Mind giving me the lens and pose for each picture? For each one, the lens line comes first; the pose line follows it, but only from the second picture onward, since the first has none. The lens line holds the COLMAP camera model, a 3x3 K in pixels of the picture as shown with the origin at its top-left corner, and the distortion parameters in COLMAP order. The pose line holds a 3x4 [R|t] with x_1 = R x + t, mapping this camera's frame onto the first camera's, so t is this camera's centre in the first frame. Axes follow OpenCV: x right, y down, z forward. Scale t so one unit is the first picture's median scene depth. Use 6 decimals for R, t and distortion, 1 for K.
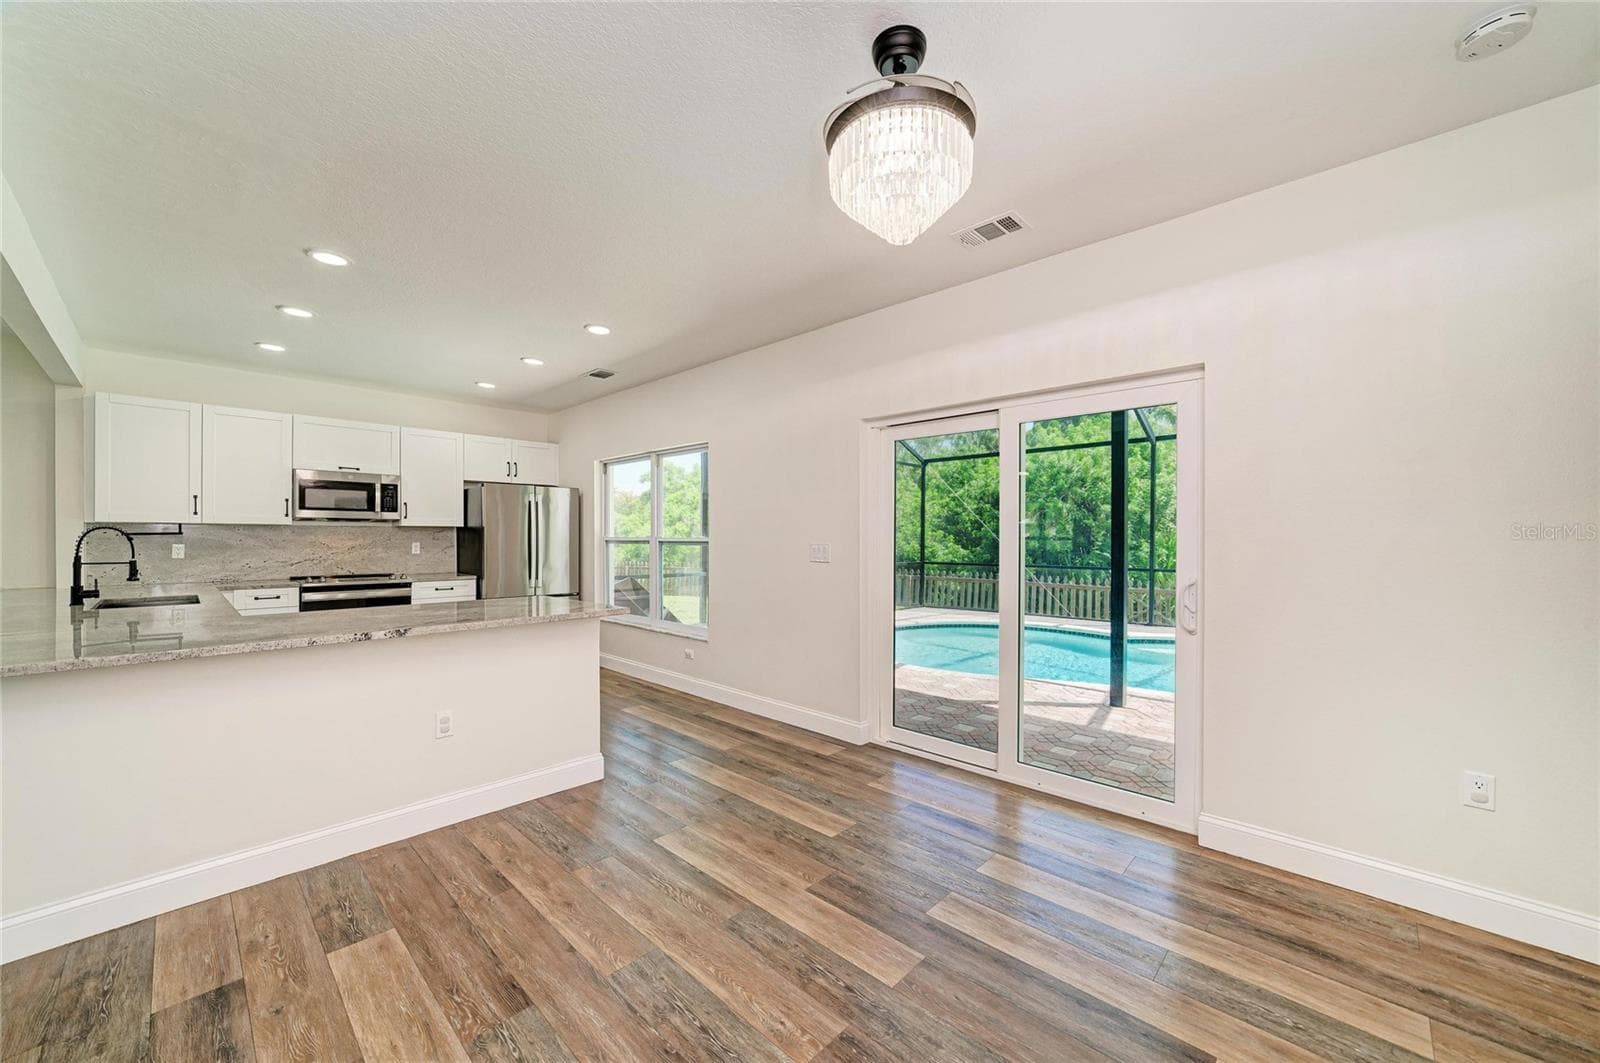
lens RADIAL K [[597.2, 0, 794.6], [0, 597.2, 539.6], [0, 0, 1]] dist [-0.001089, 0.000038]
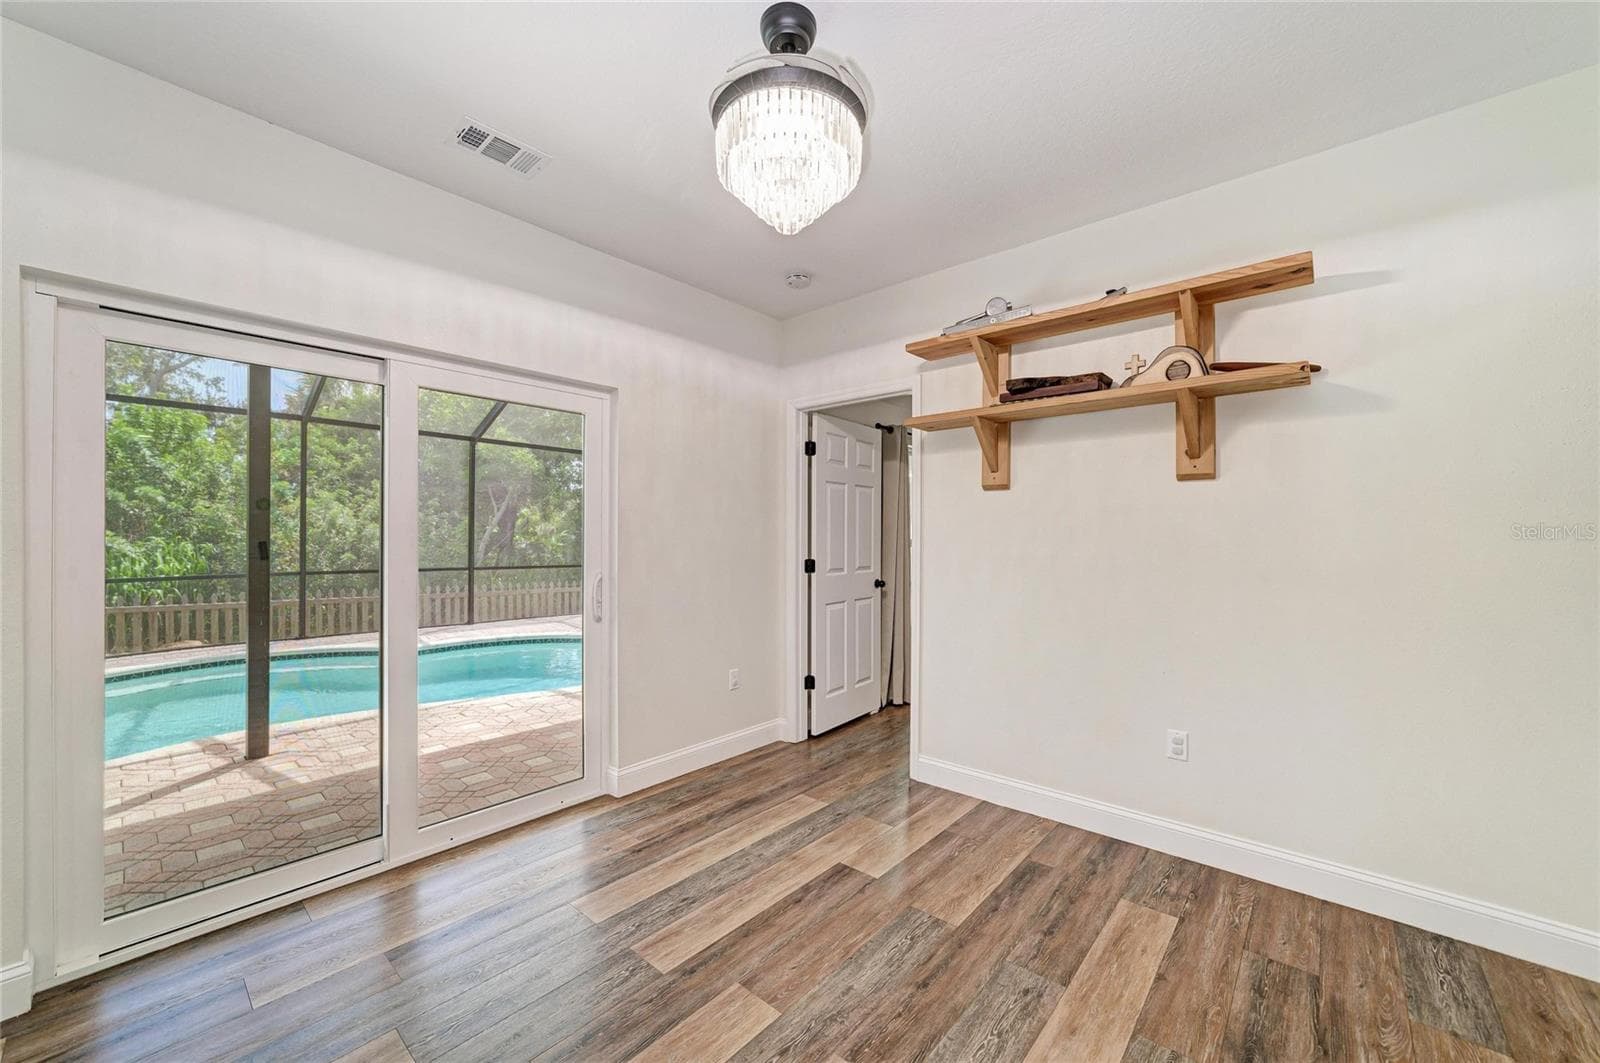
lens RADIAL K [[623.1, 0, 794.2], [0, 623.1, 542.4], [0, 0, 1]] dist [-0.009351, 0.000060]
pose [[-0.043966, -0.006596, 0.999011, -0.347791], [0.000914, 0.999978, 0.006642, -0.000304], [-0.999033, 0.001205, -0.043959, 0.438110]]
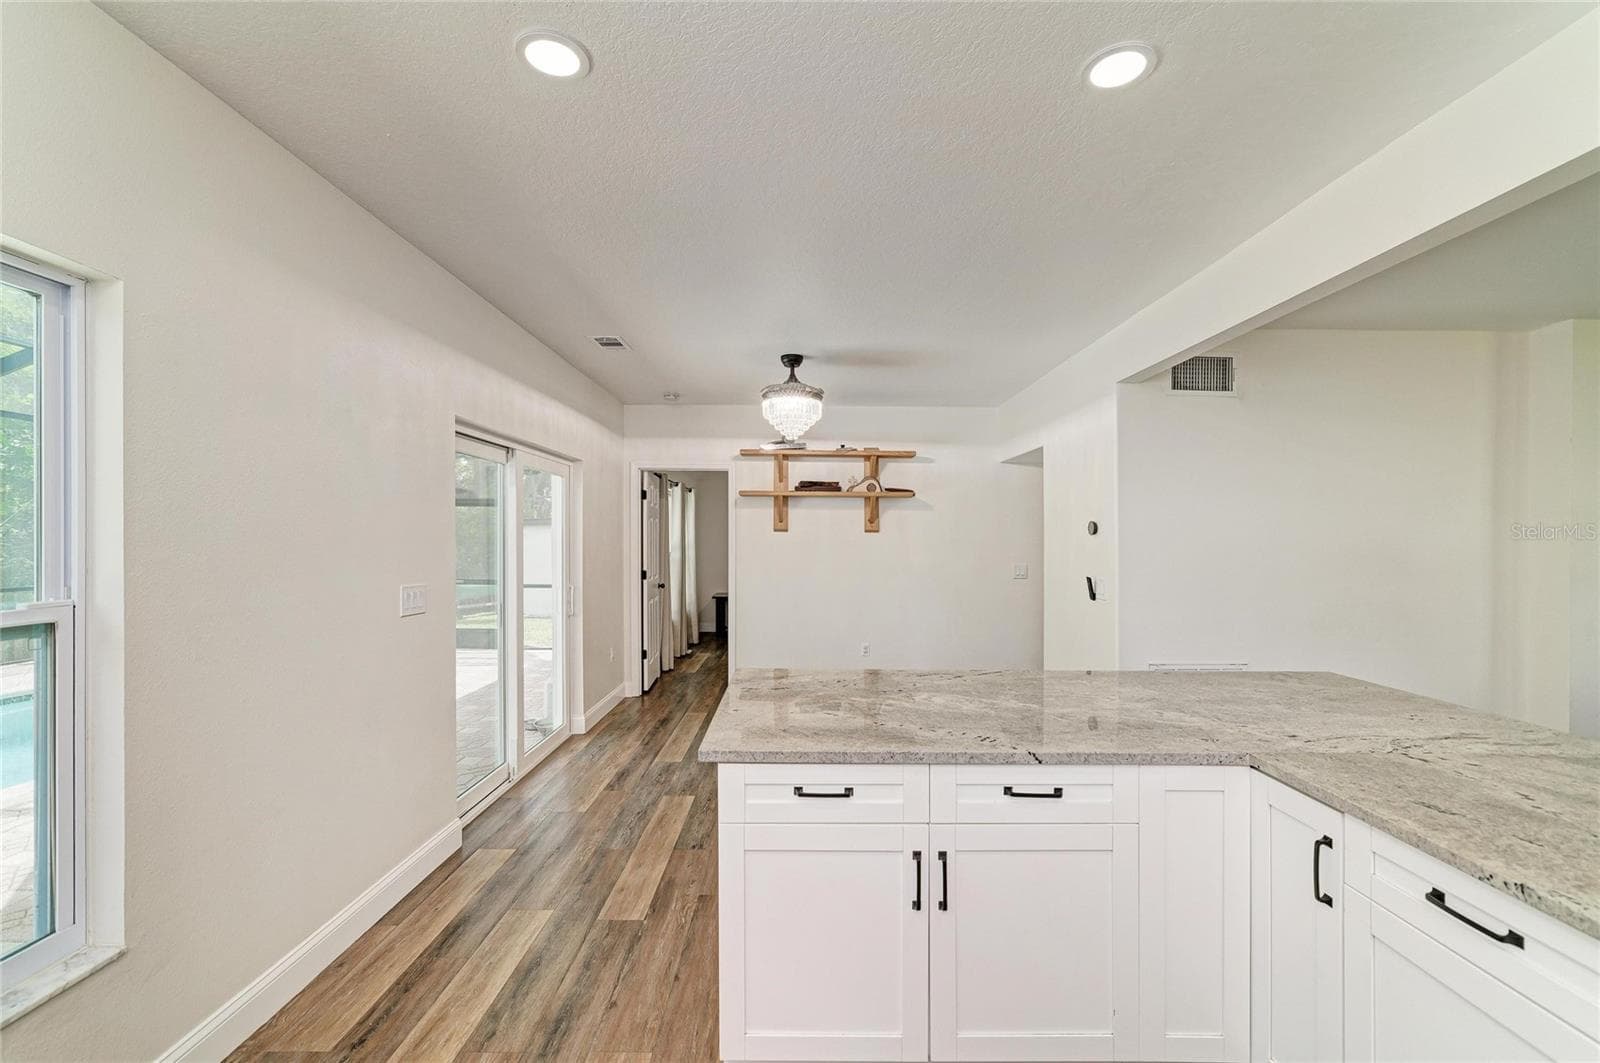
lens RADIAL K [[704.1, 0, 800.3], [0, 704.1, 539.4], [0, 0, 1]] dist [-0.002251, -0.000181]
pose [[-0.699509, -0.006230, 0.714597, -0.778117], [-0.005345, 0.999980, 0.003486, -0.046726], [-0.714604, -0.001381, -0.699528, 1.240908]]
